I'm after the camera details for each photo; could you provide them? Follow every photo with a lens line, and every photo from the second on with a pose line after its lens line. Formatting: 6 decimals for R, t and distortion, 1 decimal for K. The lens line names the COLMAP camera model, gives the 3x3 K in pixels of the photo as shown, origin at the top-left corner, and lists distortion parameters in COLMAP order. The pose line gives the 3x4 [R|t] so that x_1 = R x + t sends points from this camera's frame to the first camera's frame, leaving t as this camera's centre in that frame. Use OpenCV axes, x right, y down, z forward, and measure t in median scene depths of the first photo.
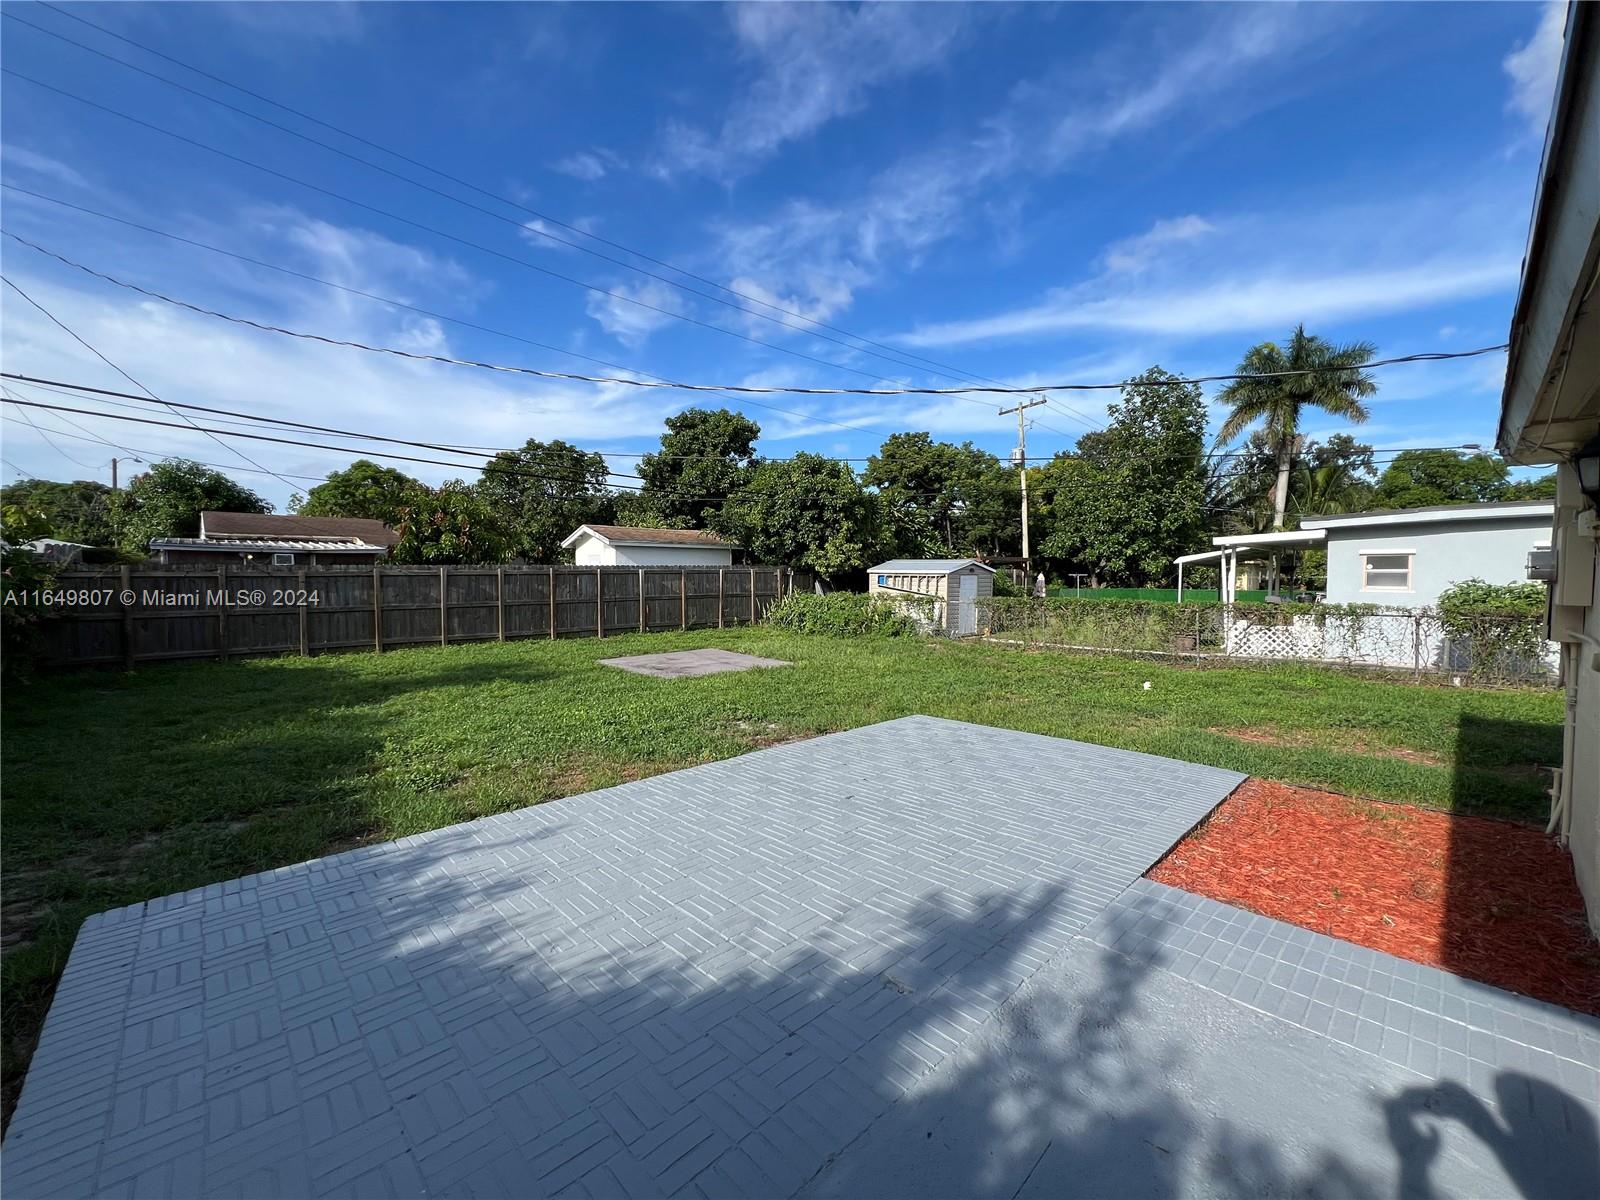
lens RADIAL K [[644.6, 0, 801.5], [0, 644.6, 598.6], [0, 0, 1]] dist [-0.005693, 0.000938]
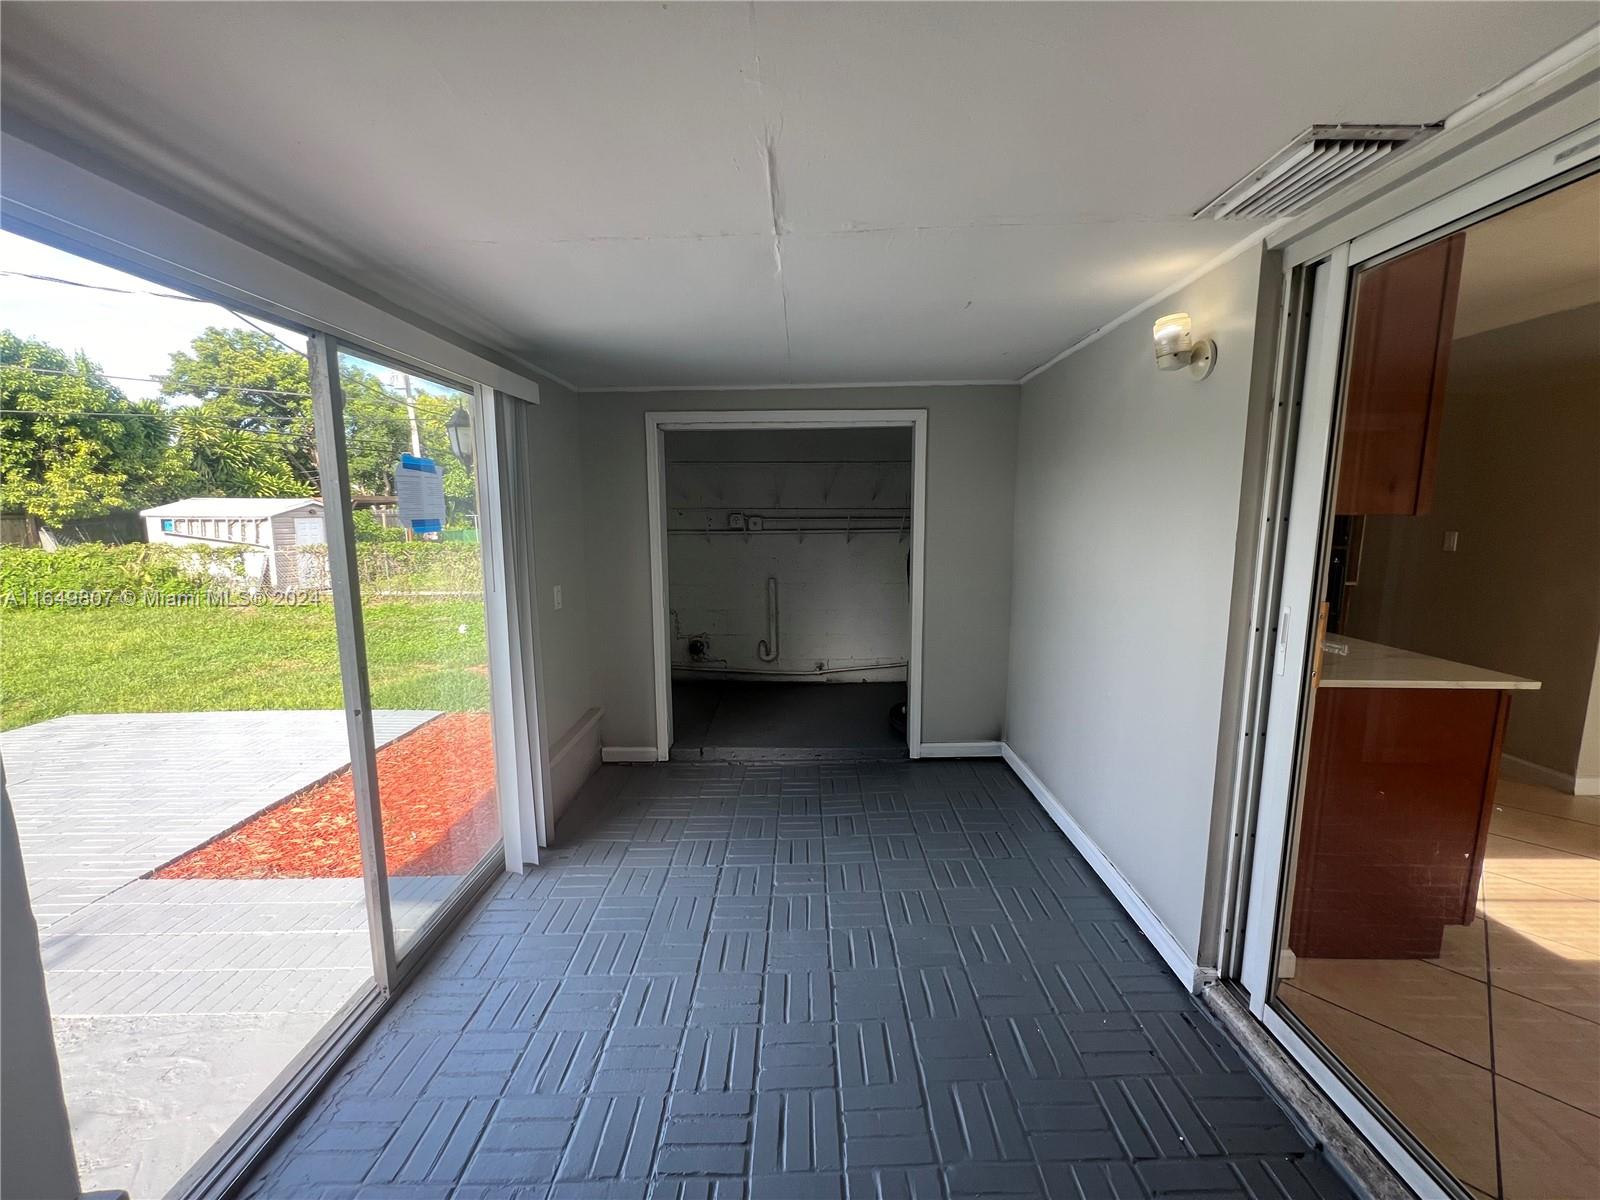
lens RADIAL K [[644.6, 0, 802.9], [0, 644.6, 599.6], [0, 0, 1]] dist [-0.005693, 0.000938]
pose [[0.696940, -0.099540, 0.710187, 0.098545], [0.031271, 0.993596, 0.108575, -0.001818], [-0.716447, -0.053462, 0.695590, -0.037160]]
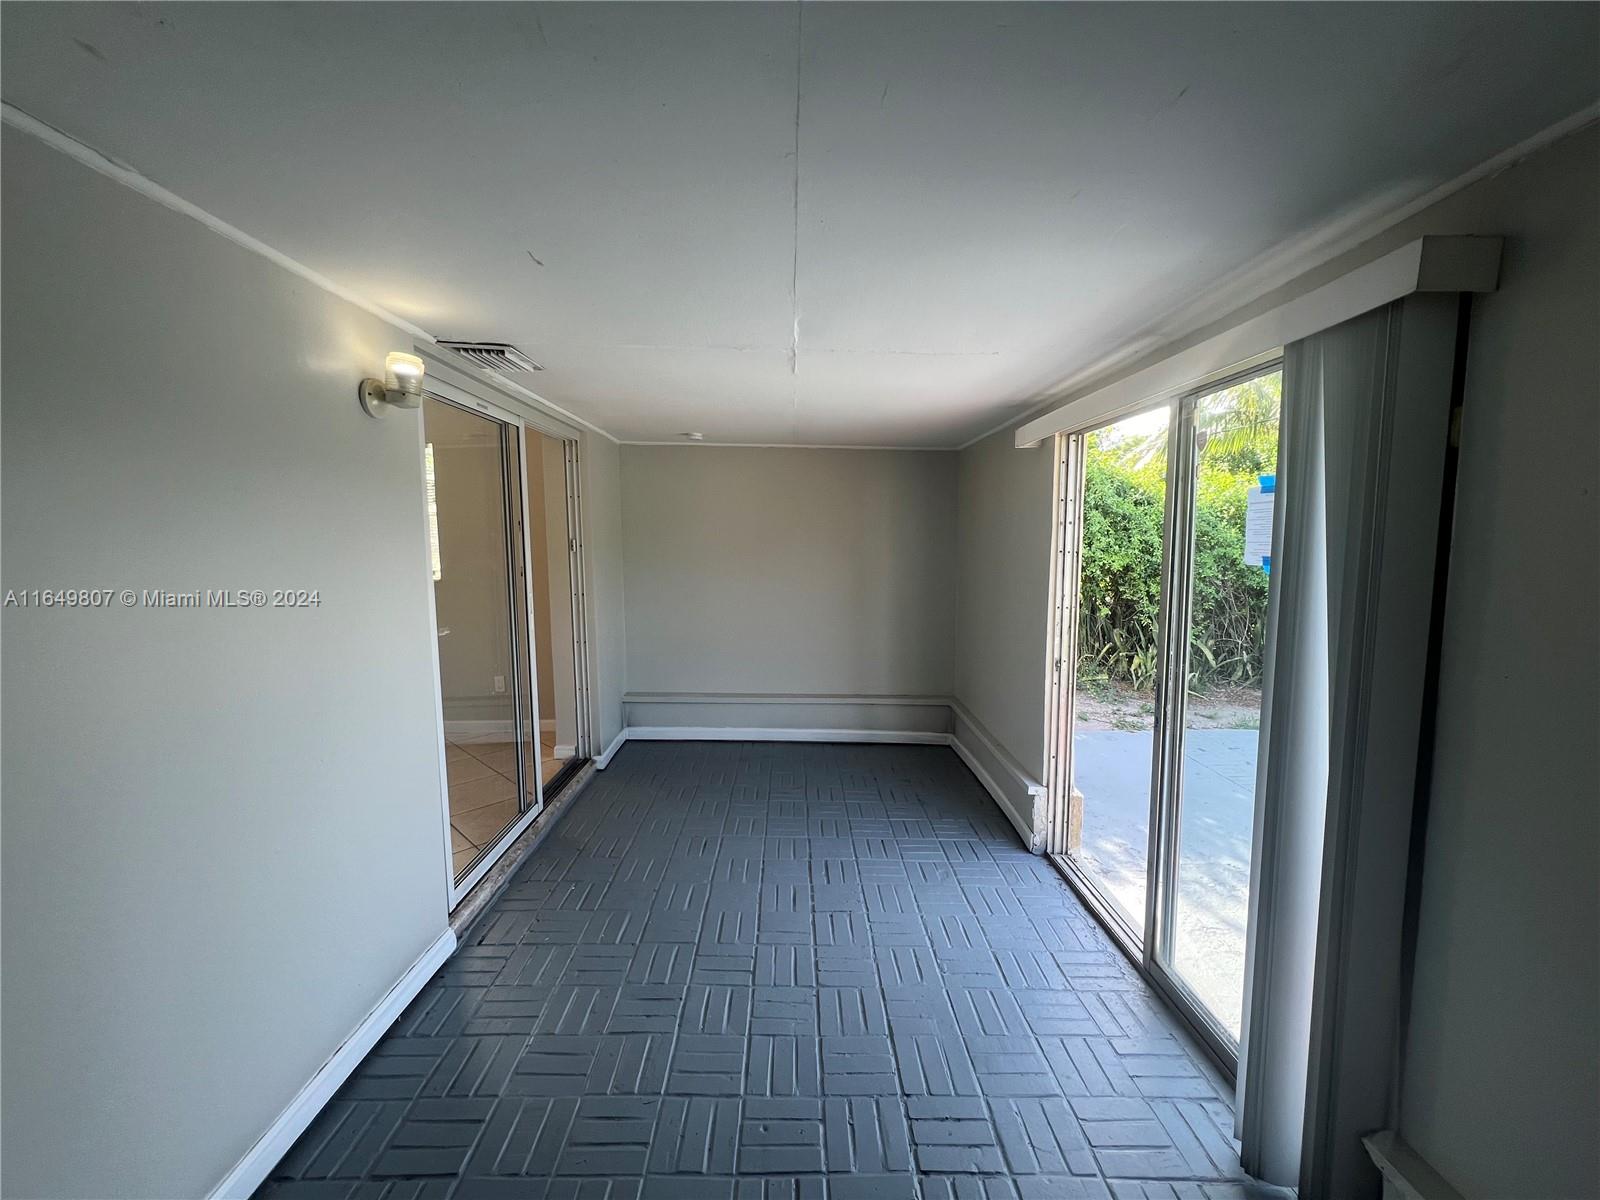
lens RADIAL K [[644.6, 0, 796.1], [0, 644.6, 597.9], [0, 0, 1]] dist [-0.005693, 0.000938]
pose [[-0.687725, 0.069983, -0.722590, 2.105818], [-0.025993, 0.992331, 0.120846, -0.100933], [0.725506, 0.101892, -0.680632, 1.948280]]
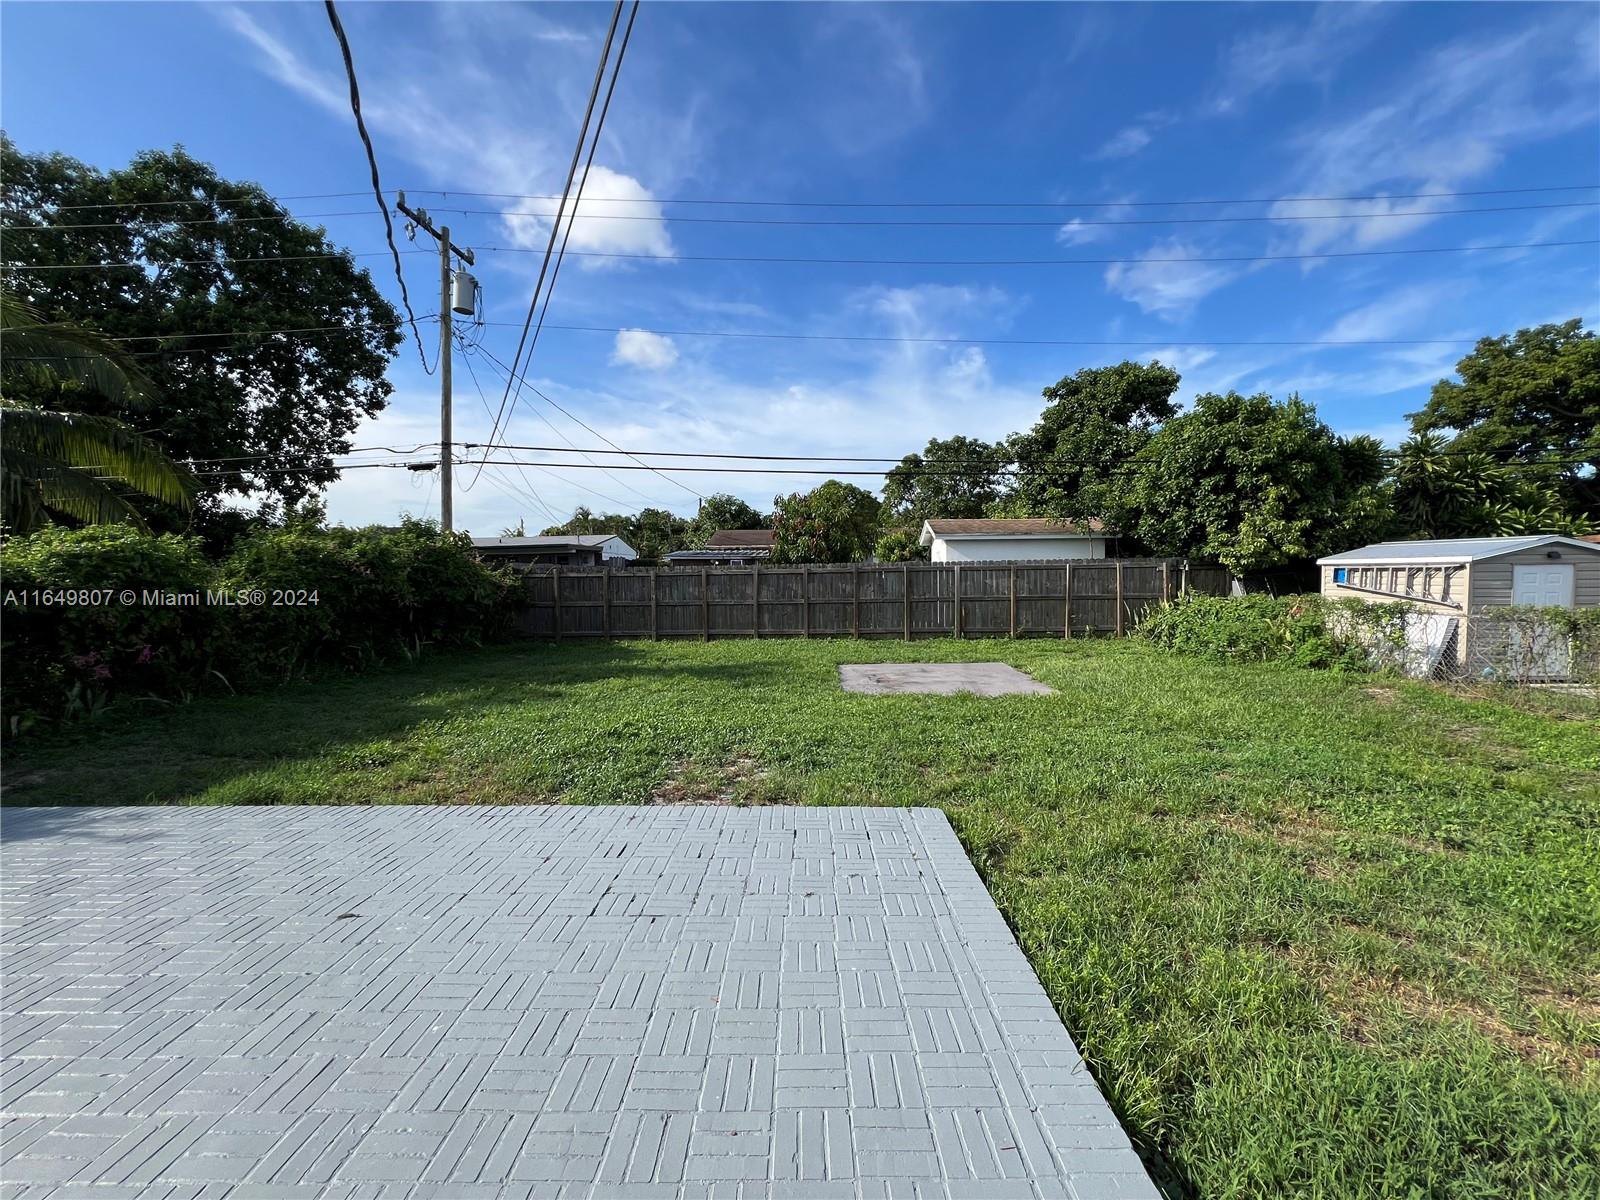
lens RADIAL K [[644.6, 0, 807.4], [0, 644.6, 607.2], [0, 0, 1]] dist [-0.005693, 0.000938]
pose [[0.714358, 0.024367, -0.699356, 0.185785], [-0.017468, 0.999703, 0.016990, -0.000502], [0.699563, 0.000080, 0.714571, 0.196425]]
